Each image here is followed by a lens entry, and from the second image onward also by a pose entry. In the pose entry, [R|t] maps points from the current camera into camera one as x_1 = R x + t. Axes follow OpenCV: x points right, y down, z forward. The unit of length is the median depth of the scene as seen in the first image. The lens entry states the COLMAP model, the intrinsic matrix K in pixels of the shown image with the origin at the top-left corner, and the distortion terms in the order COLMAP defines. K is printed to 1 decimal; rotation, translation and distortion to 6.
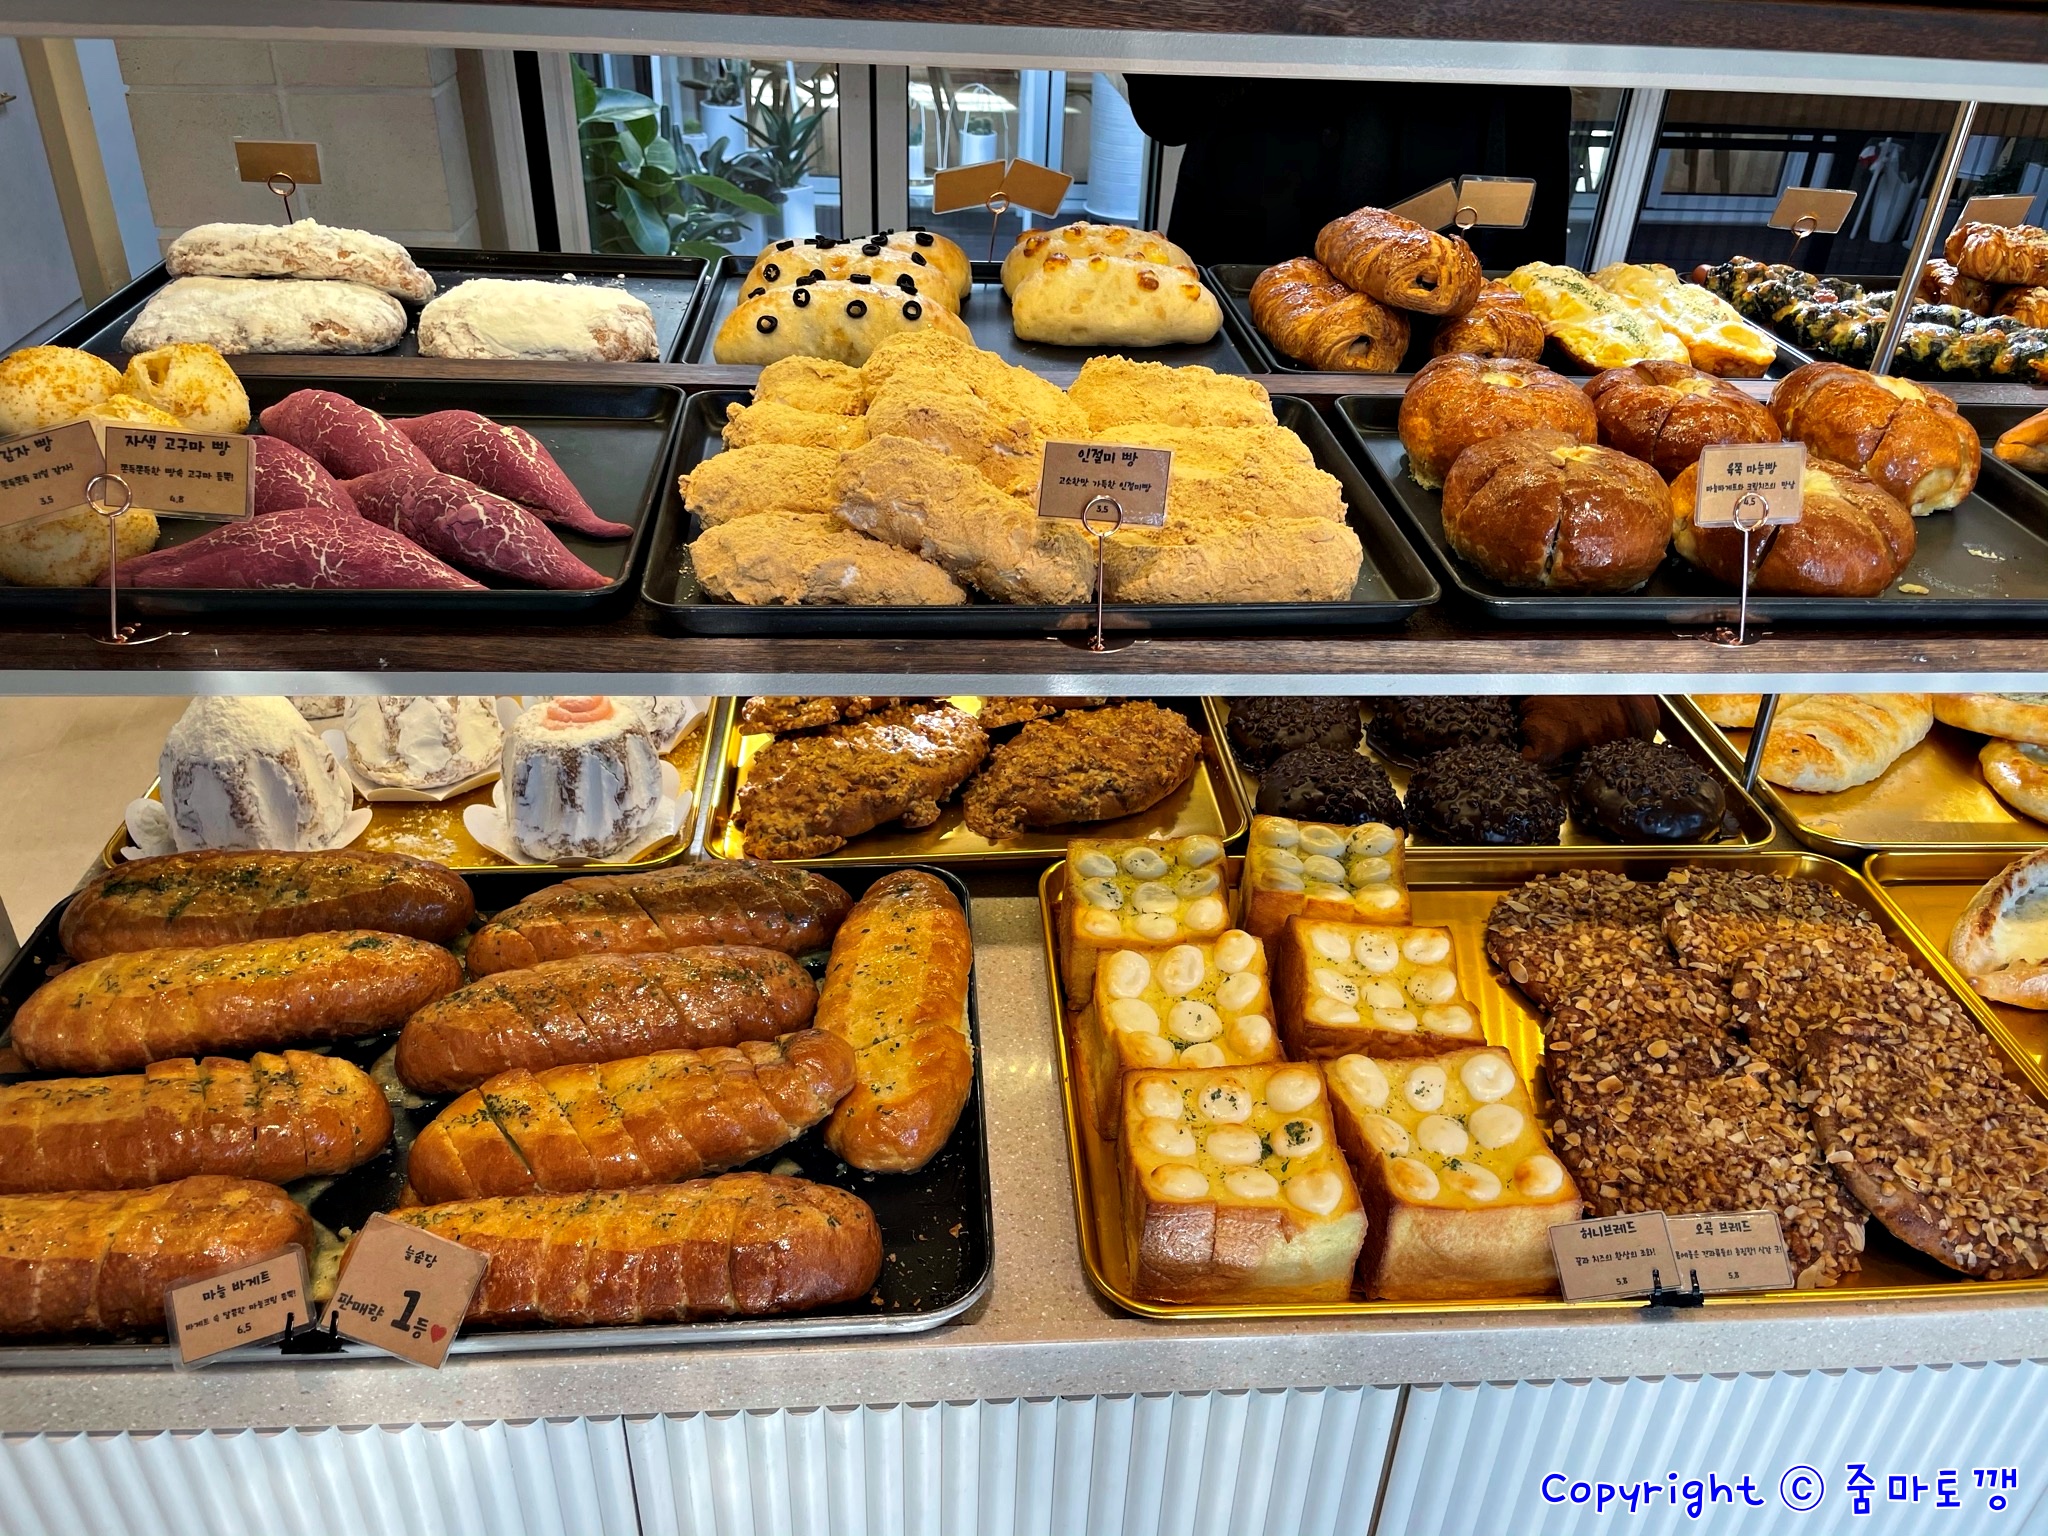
lens RADIAL K [[1585.2, 0, 1024.0], [0, 1585.2, 768.0], [0, 0, 1]] dist [-0.065818, -0.002902]
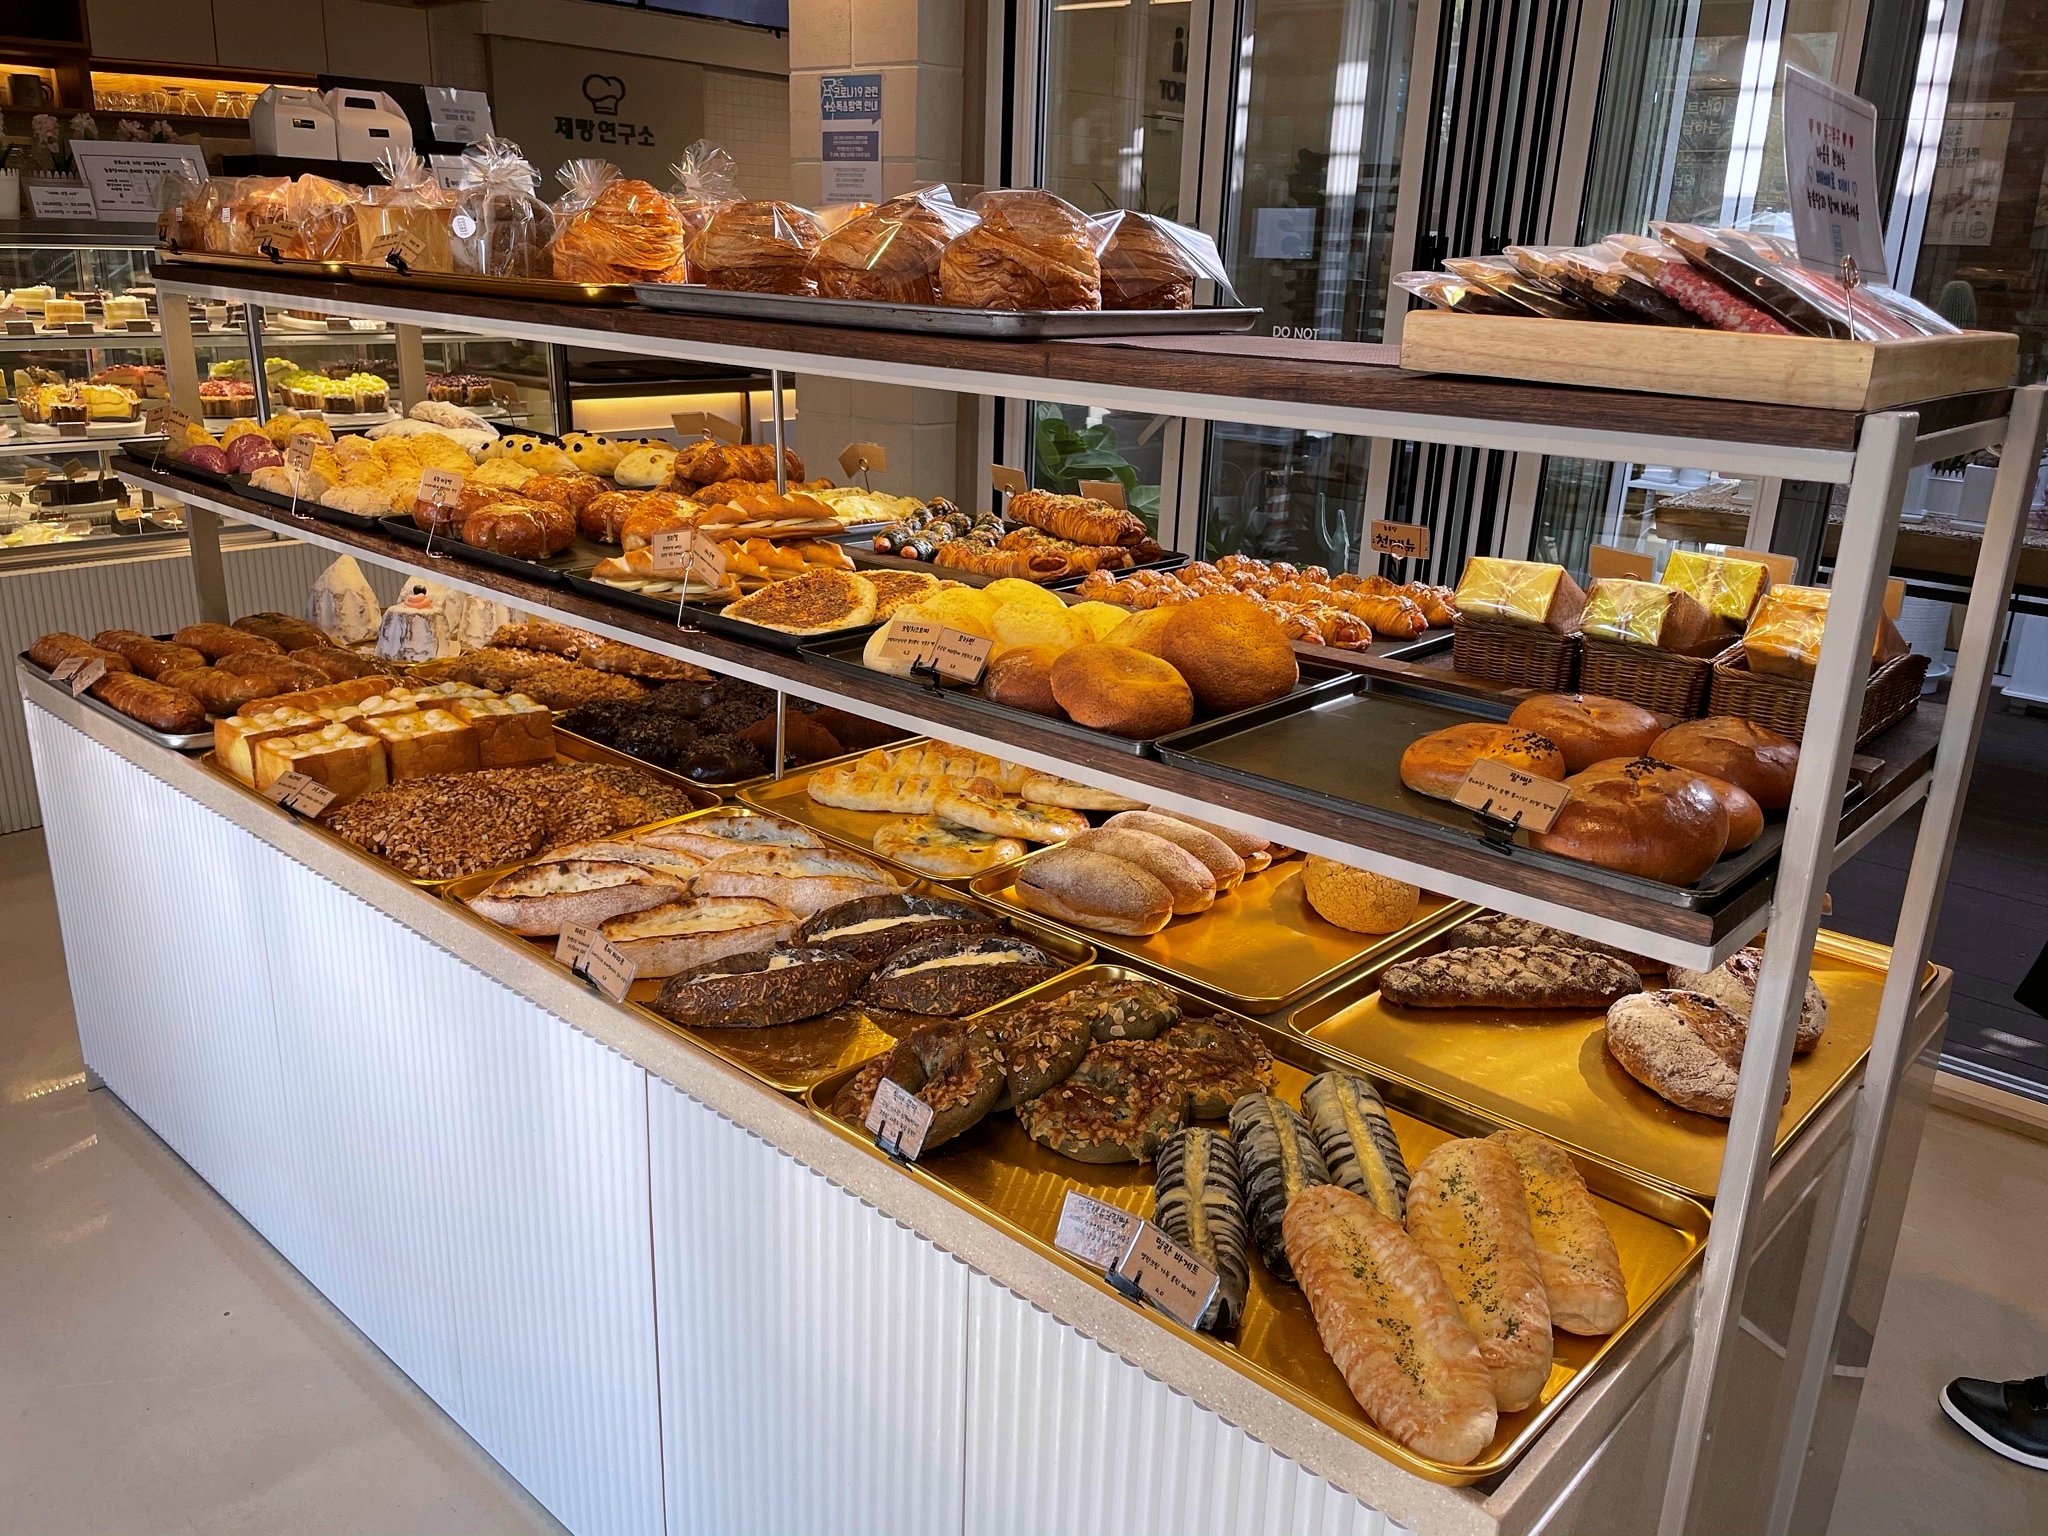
lens RADIAL K [[1585.2, 0, 1024.0], [0, 1585.2, 768.0], [0, 0, 1]] dist [-0.065818, -0.002902]
pose [[0.690327, 0.216213, -0.690435, 2.292764], [-0.389493, 0.915273, -0.102811, 0.085916], [0.609708, 0.339893, 0.716051, -0.002556]]
